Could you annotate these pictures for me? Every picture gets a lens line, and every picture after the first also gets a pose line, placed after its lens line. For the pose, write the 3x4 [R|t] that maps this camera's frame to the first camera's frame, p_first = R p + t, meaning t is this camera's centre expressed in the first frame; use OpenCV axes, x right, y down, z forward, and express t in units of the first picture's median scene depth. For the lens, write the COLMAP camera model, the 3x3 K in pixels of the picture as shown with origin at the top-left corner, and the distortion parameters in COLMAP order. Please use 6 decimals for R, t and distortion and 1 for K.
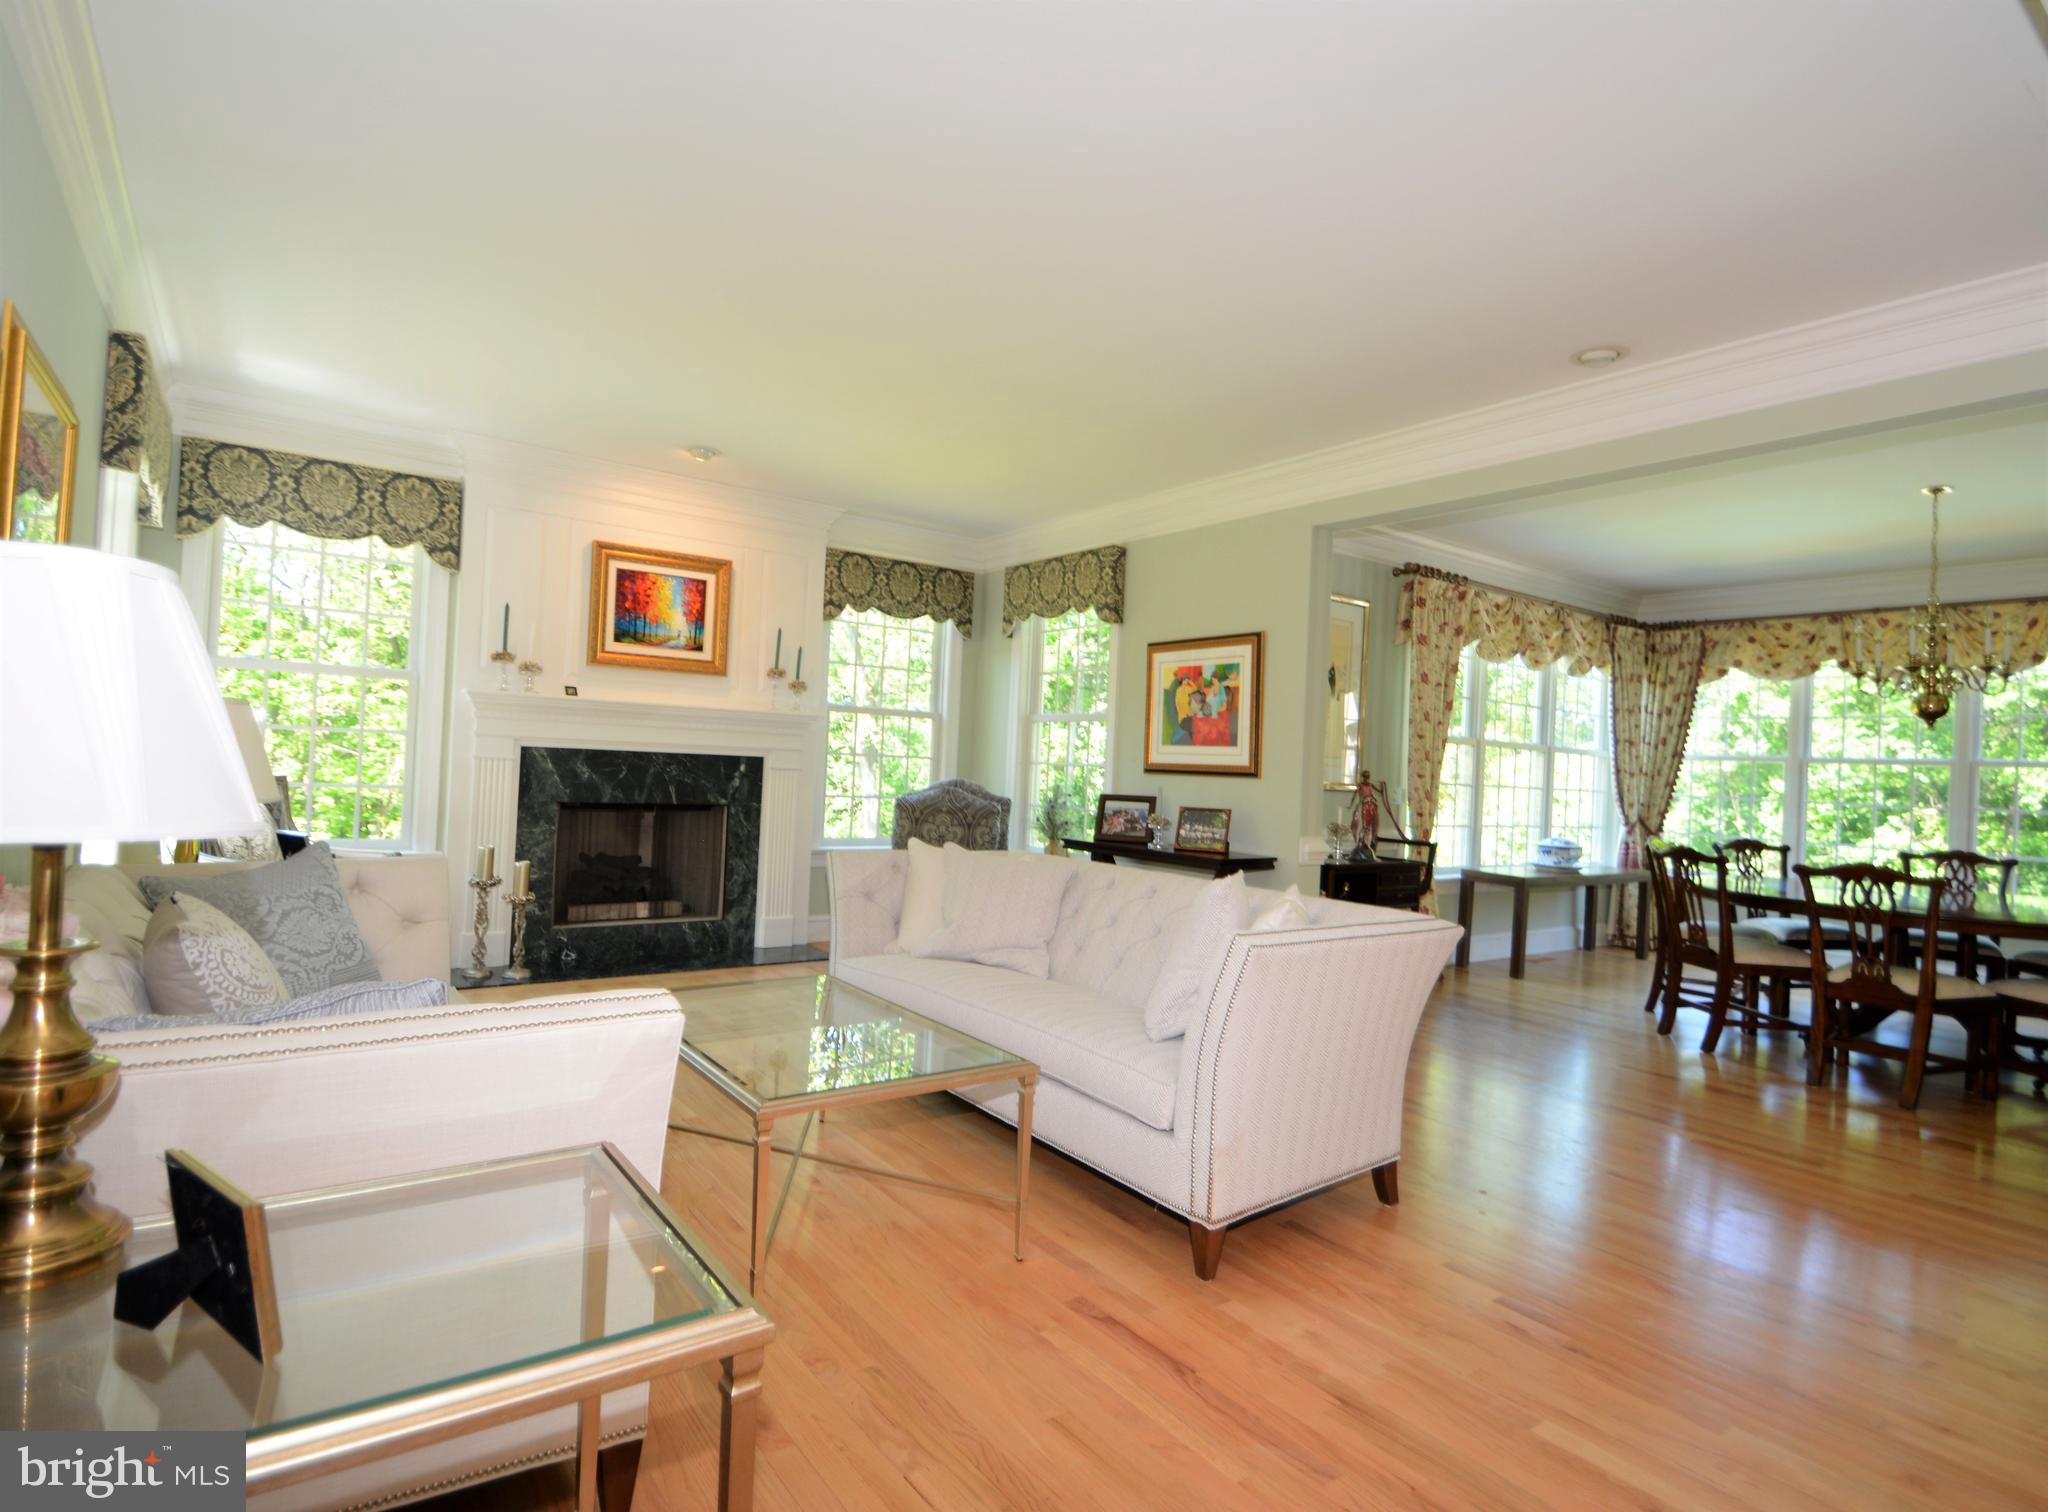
lens RADIAL K [[1063.6, 0, 1036.8], [0, 1063.6, 771.4], [0, 0, 1]] dist [0.005401, -0.004015]
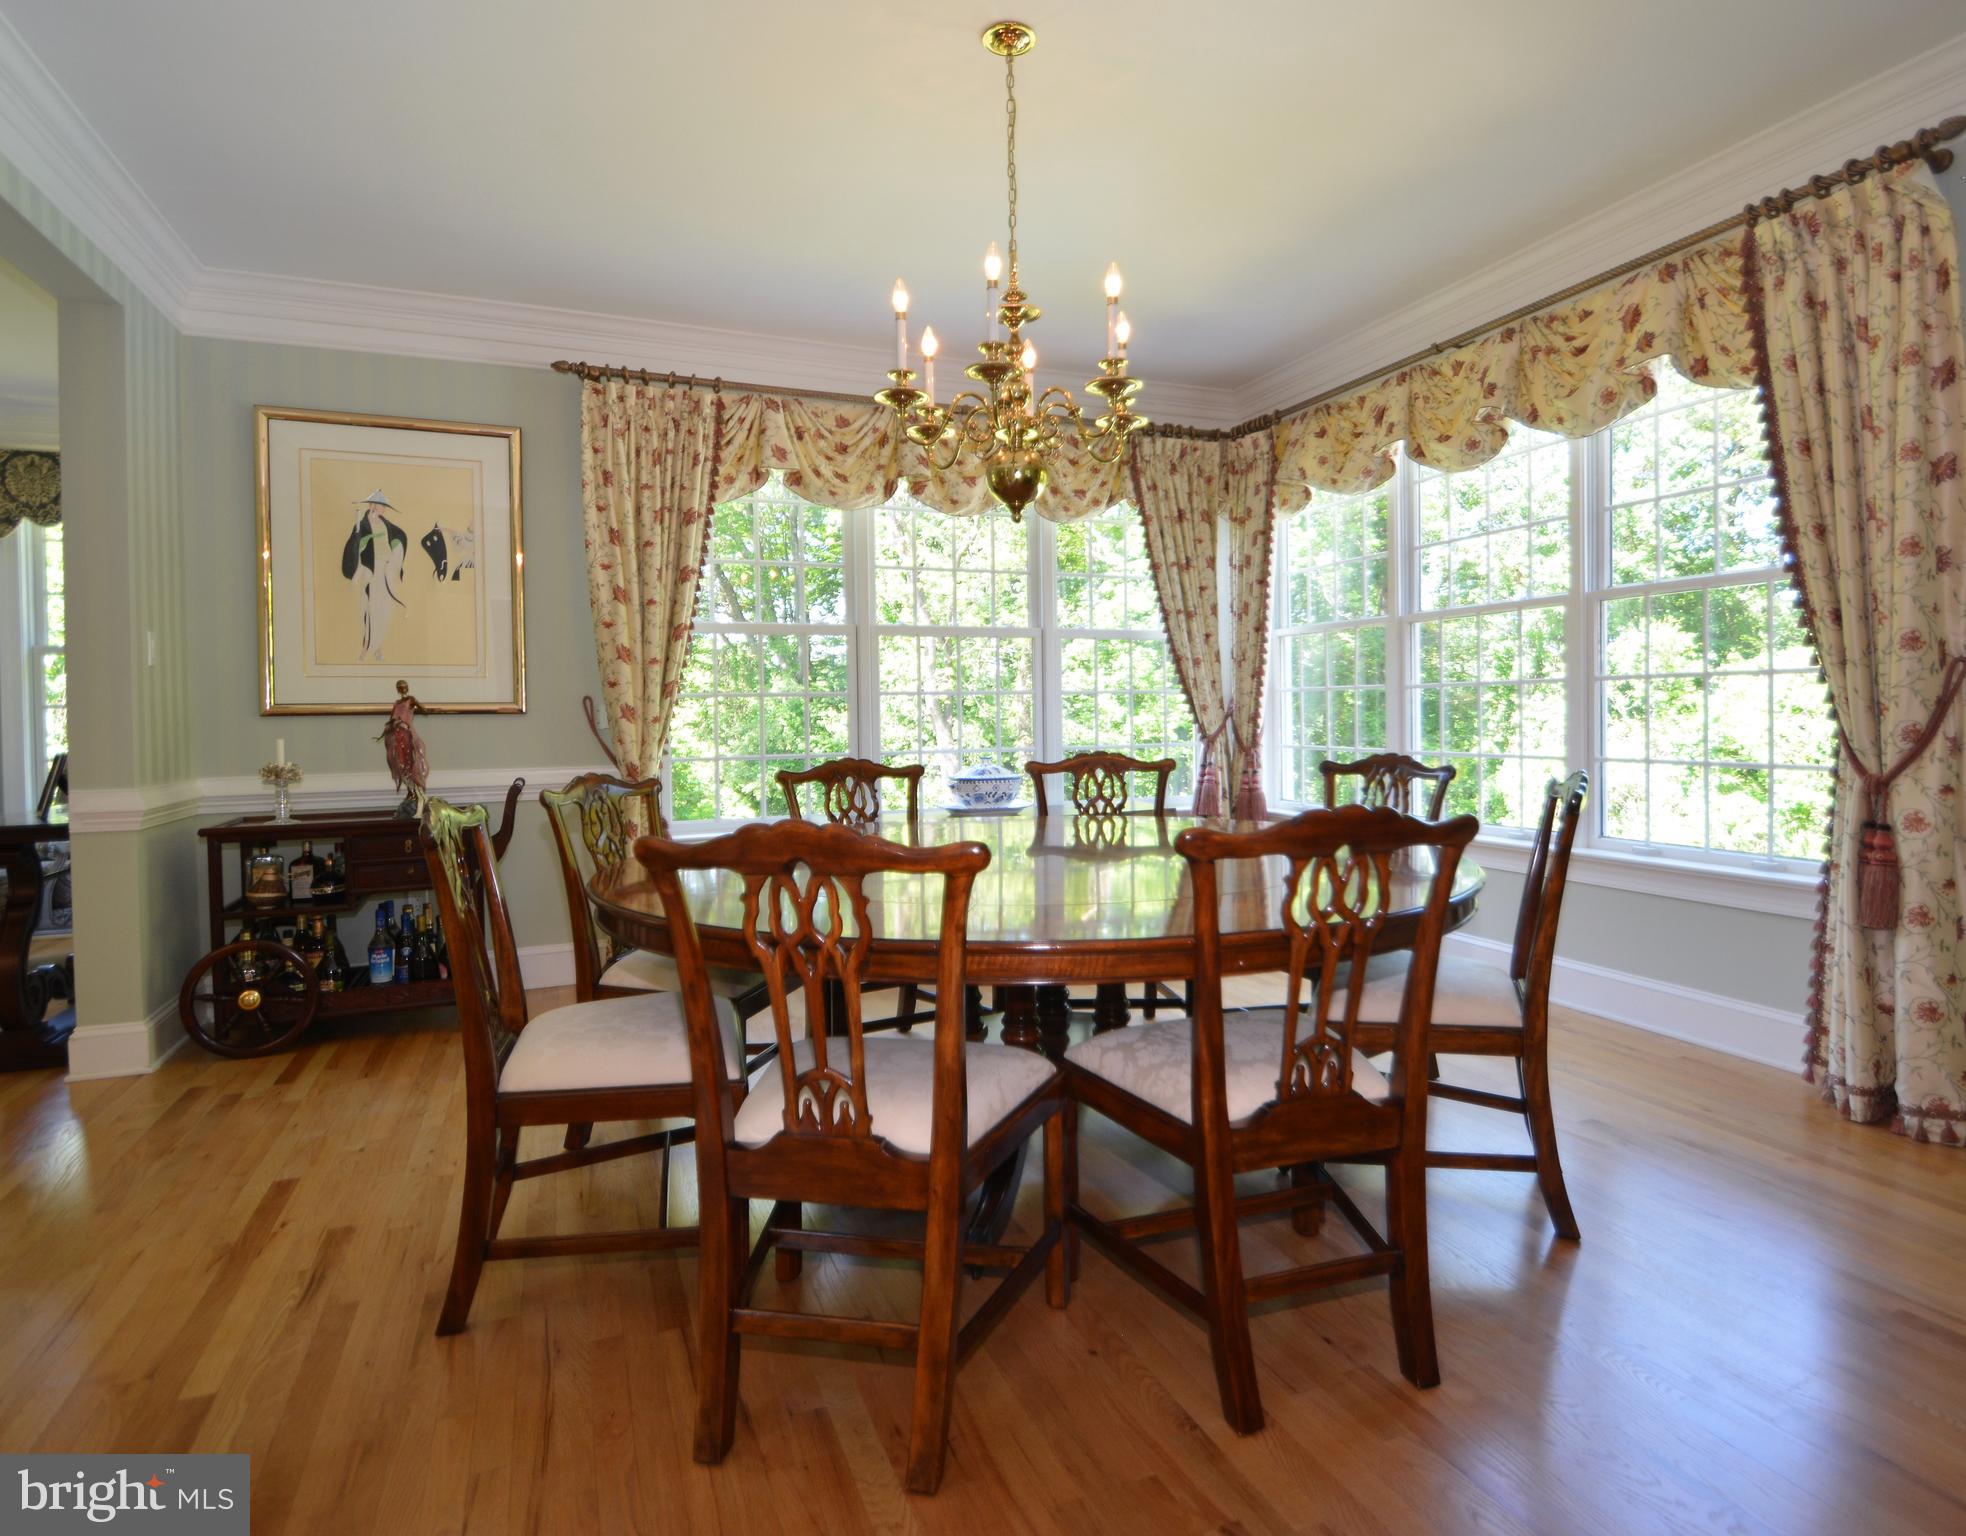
lens RADIAL K [[1082.5, 0, 995.4], [0, 1082.5, 751.0], [0, 0, 1]] dist [-0.033530, 0.003511]
pose [[0.971176, -0.054014, -0.232164, 0.785423], [0.060175, 0.997997, 0.019536, 0.049405], [0.230644, -0.032944, 0.972480, 0.424351]]
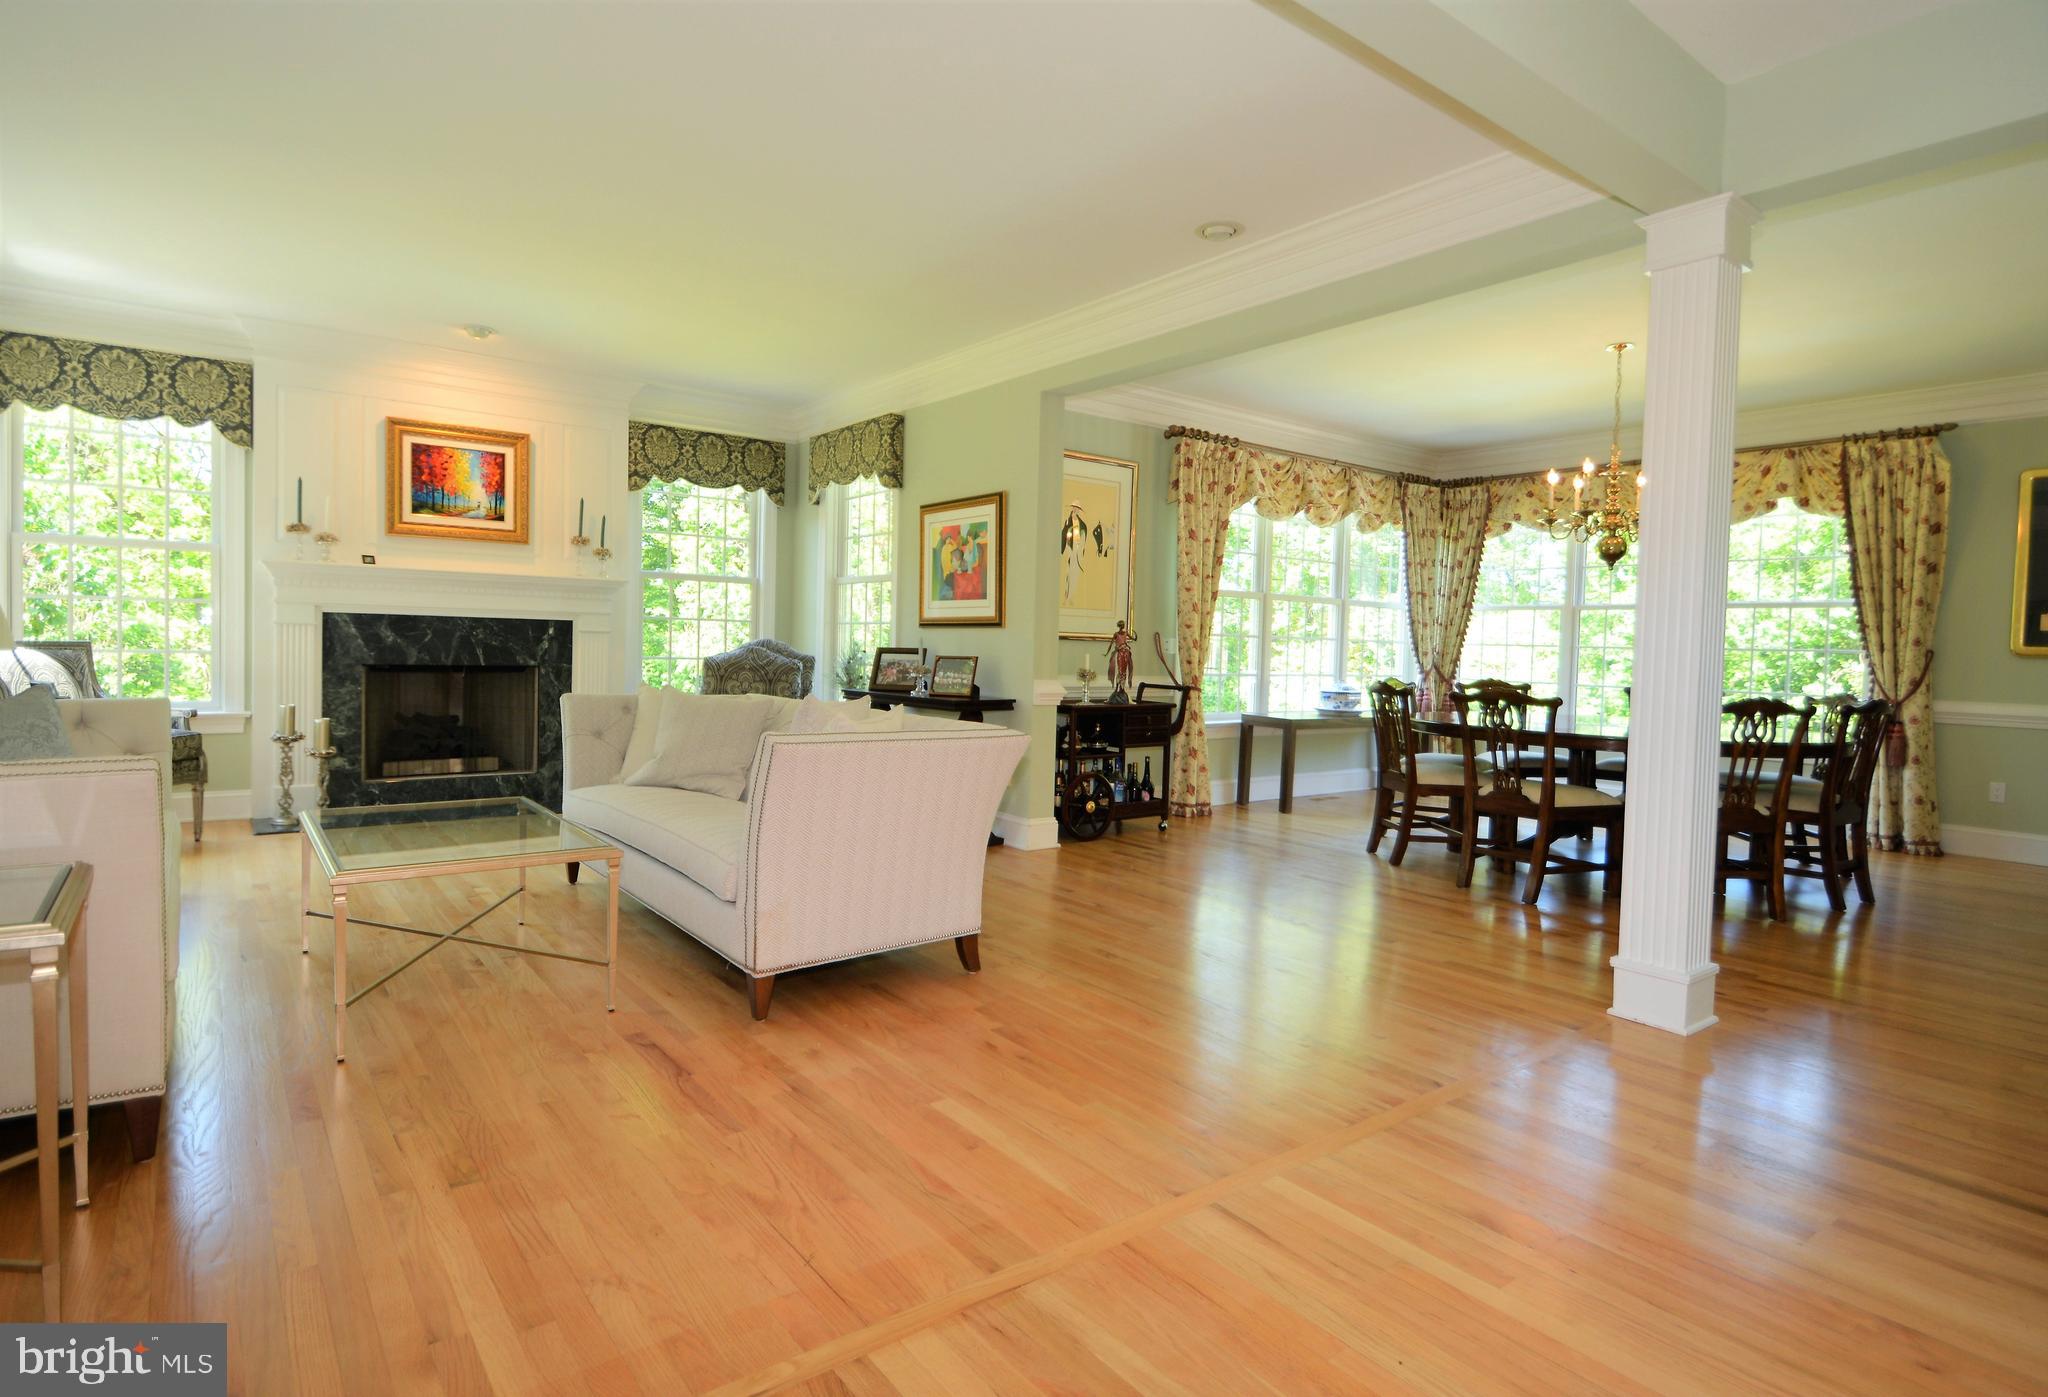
lens RADIAL K [[1069.0, 0, 1004.9], [0, 1069.0, 695.7], [0, 0, 1]] dist [0.010638, -0.009468]
pose [[0.999753, -0.020271, 0.009151, 0.173391], [0.019849, 0.998831, 0.044072, 0.024006], [-0.010034, -0.043879, 0.998986, -0.080873]]
